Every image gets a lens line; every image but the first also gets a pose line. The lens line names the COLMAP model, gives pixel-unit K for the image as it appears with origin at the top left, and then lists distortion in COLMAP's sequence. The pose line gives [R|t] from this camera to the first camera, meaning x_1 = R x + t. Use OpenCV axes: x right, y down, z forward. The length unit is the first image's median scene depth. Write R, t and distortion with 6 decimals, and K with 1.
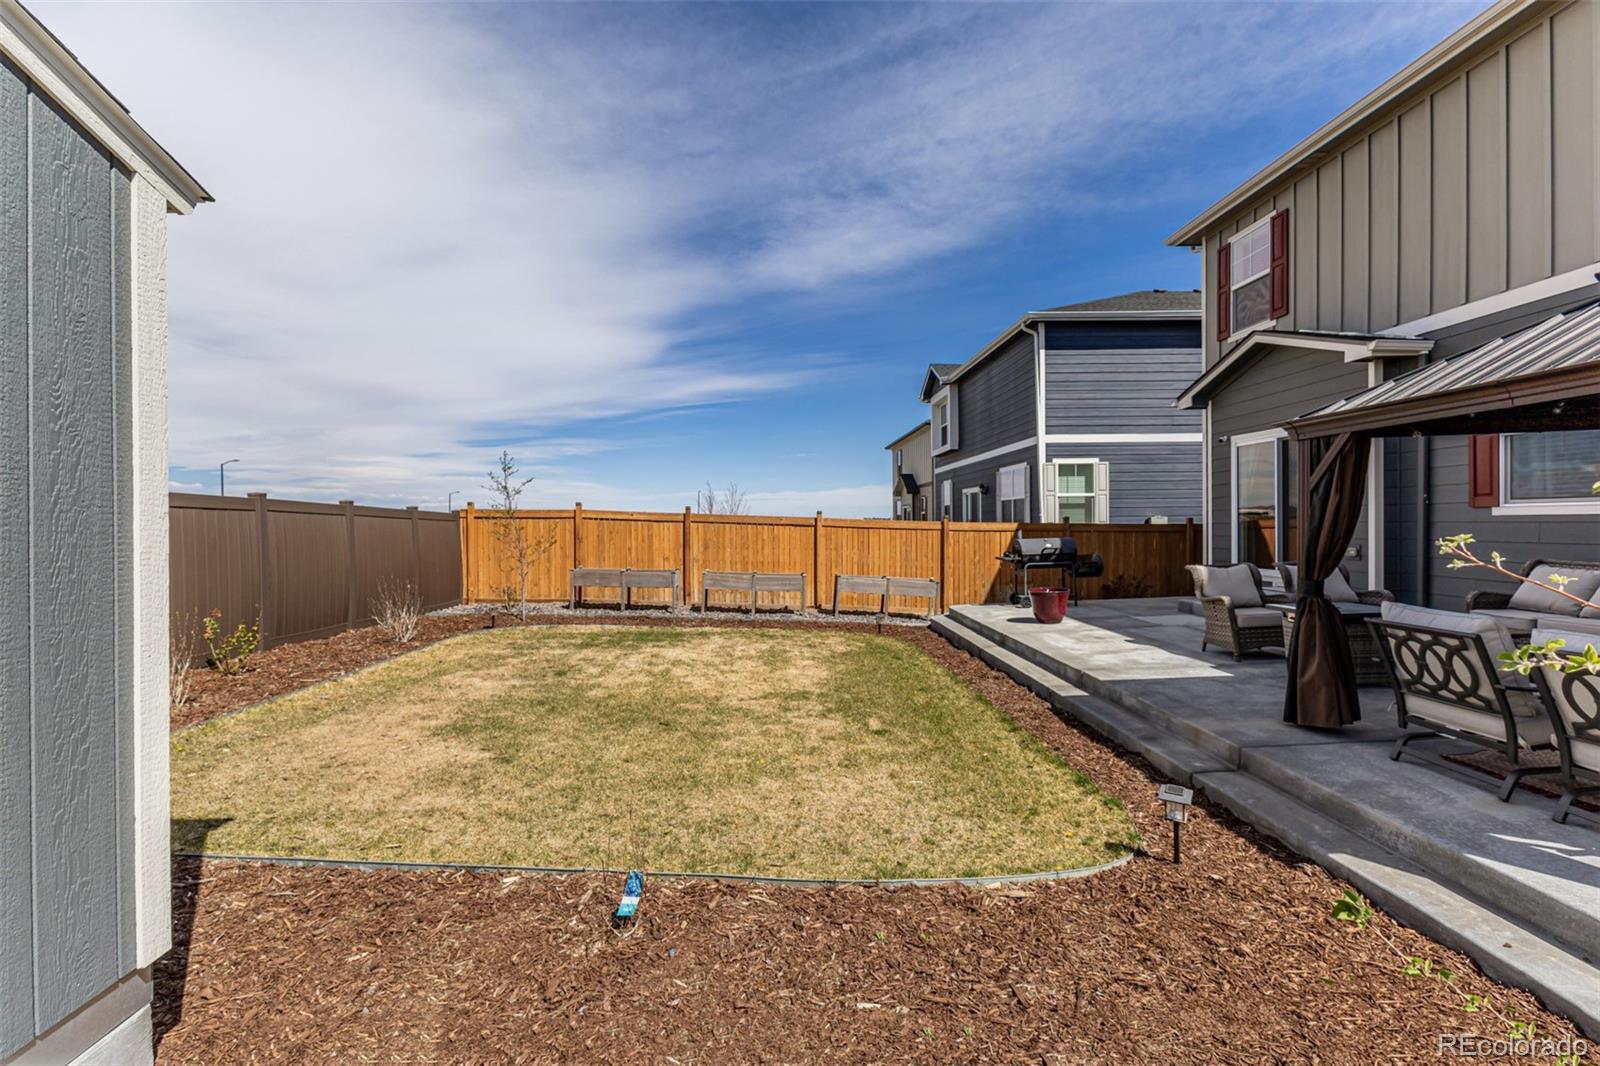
lens RADIAL K [[687.0, 0, 796.9], [0, 687.0, 526.1], [0, 0, 1]] dist [0.007015, -0.000792]
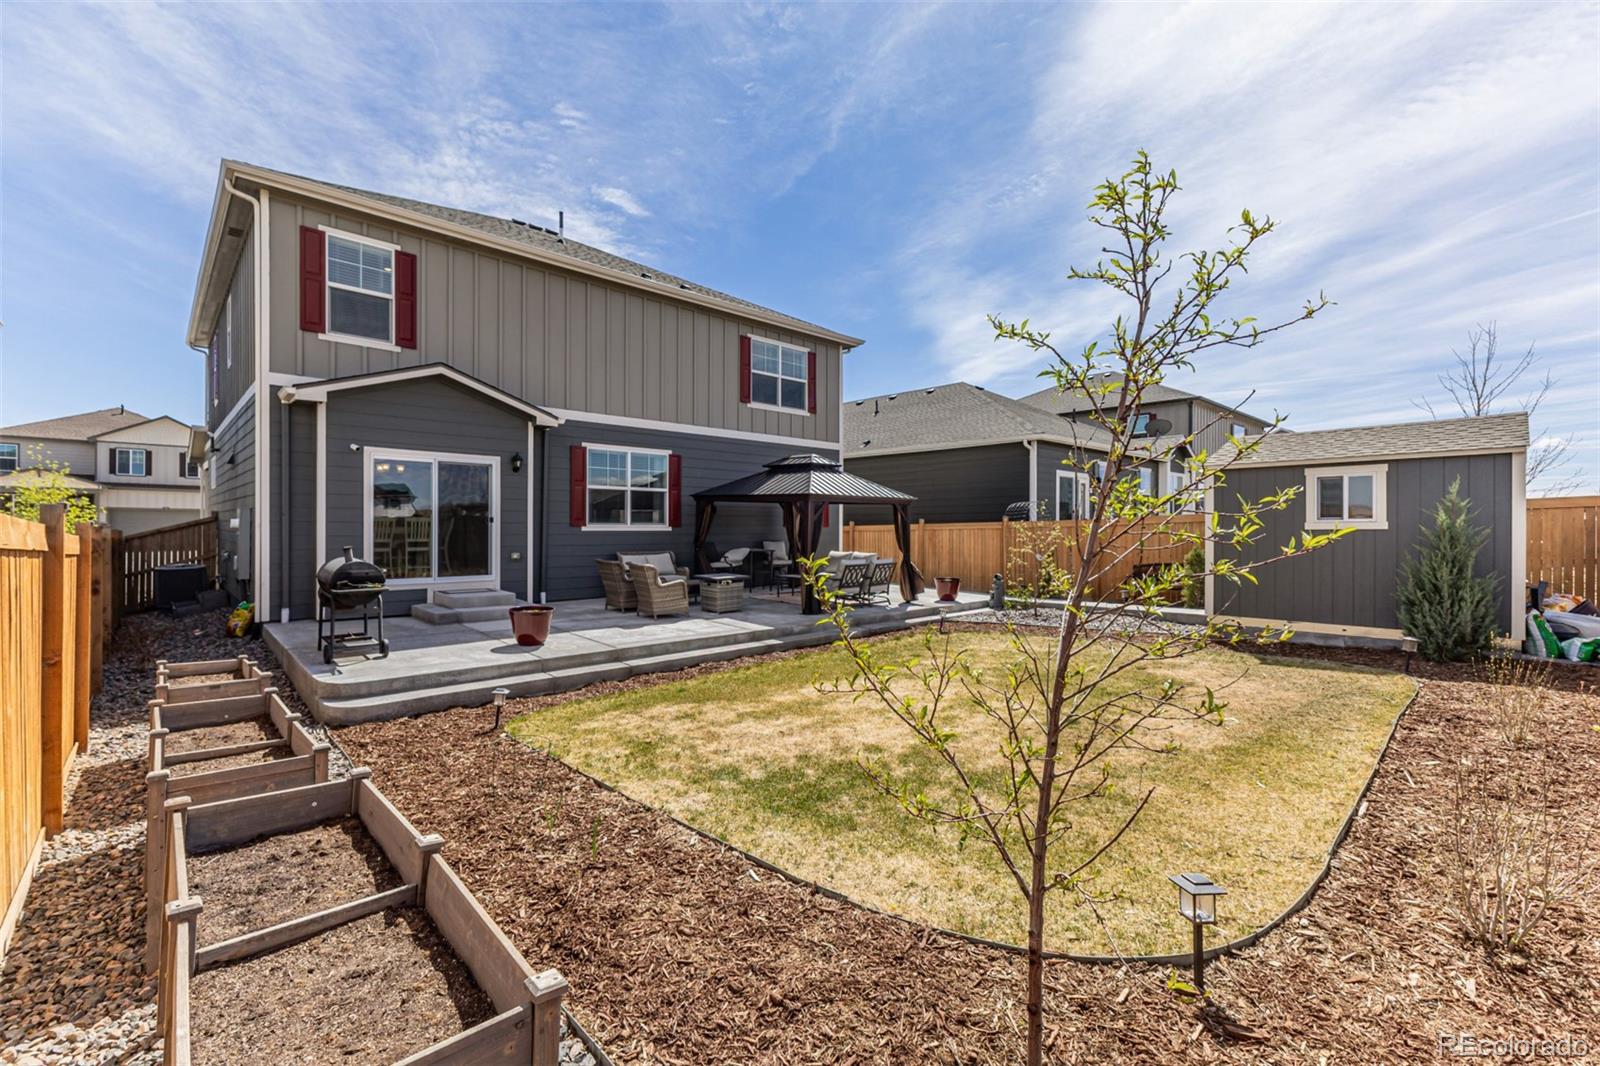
lens RADIAL K [[687.0, 0, 796.9], [0, 687.0, 526.1], [0, 0, 1]] dist [0.007015, -0.000792]
pose [[-0.659592, -0.002745, 0.751619, -0.474730], [-0.003190, 0.999995, 0.000853, -0.019722], [-0.751617, -0.001835, -0.659597, 1.118062]]
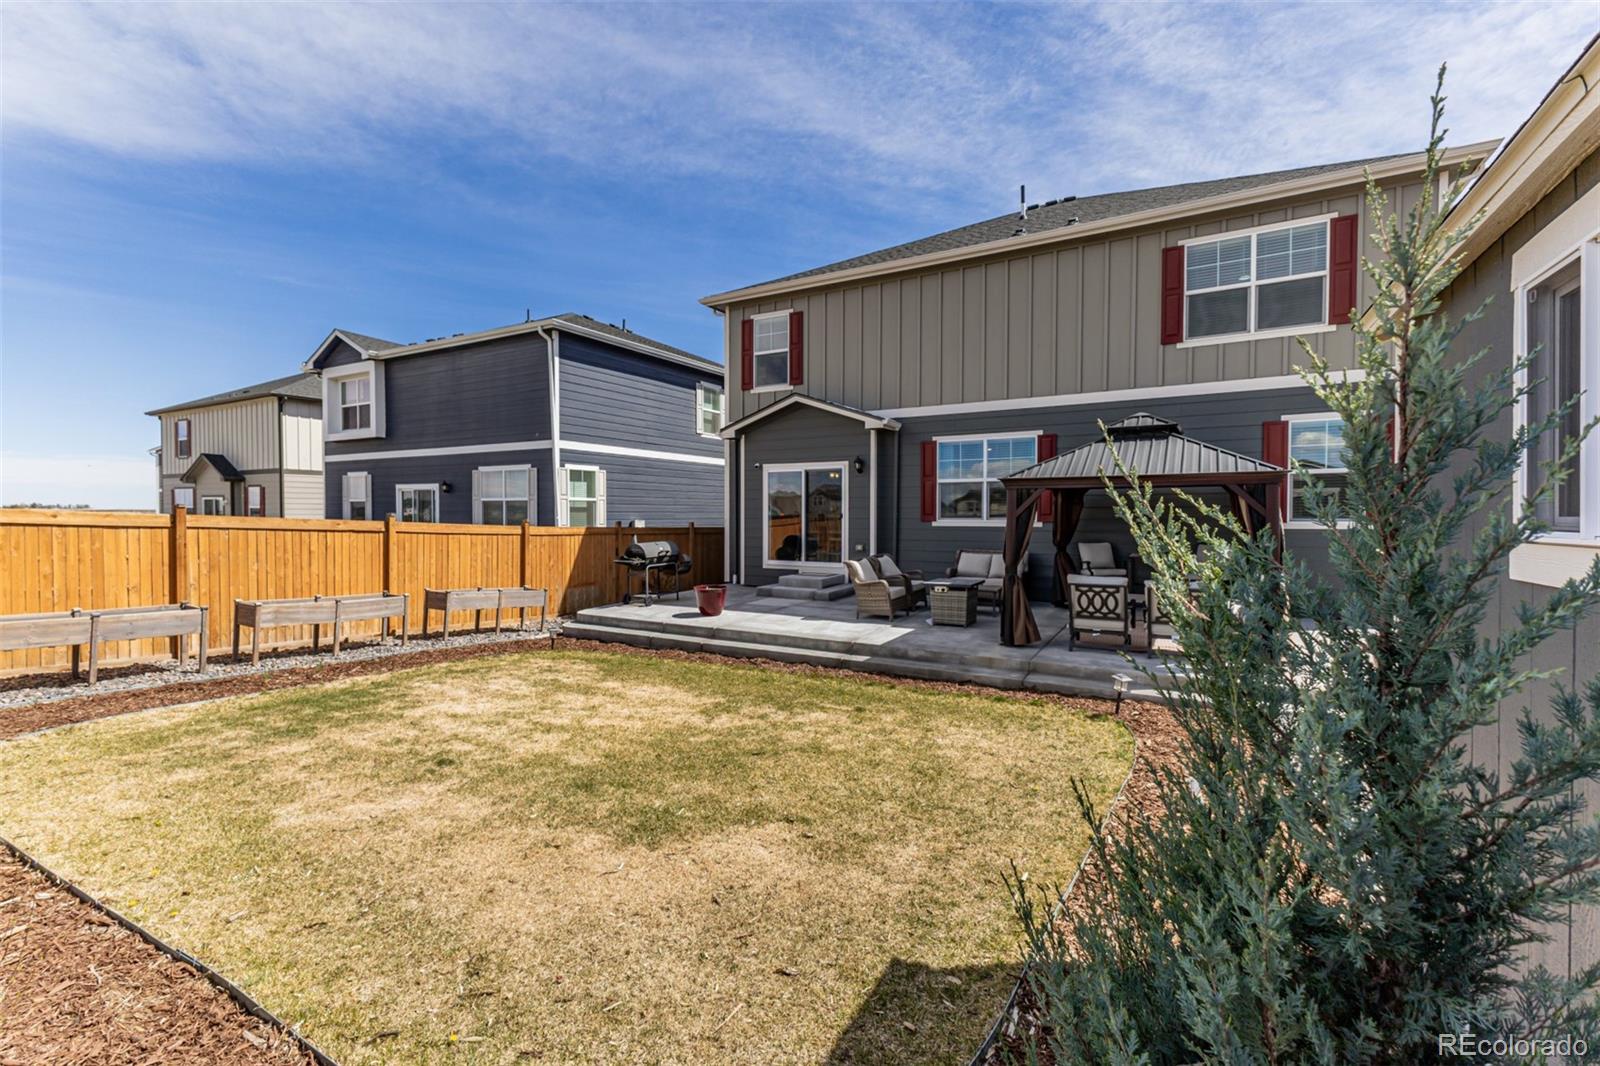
lens RADIAL K [[687.0, 0, 796.9], [0, 687.0, 526.1], [0, 0, 1]] dist [0.007015, -0.000792]
pose [[0.528906, -0.002158, 0.848678, -0.458104], [-0.003597, 0.999982, 0.004784, -0.014380], [-0.848673, -0.005583, 0.528888, 0.214392]]
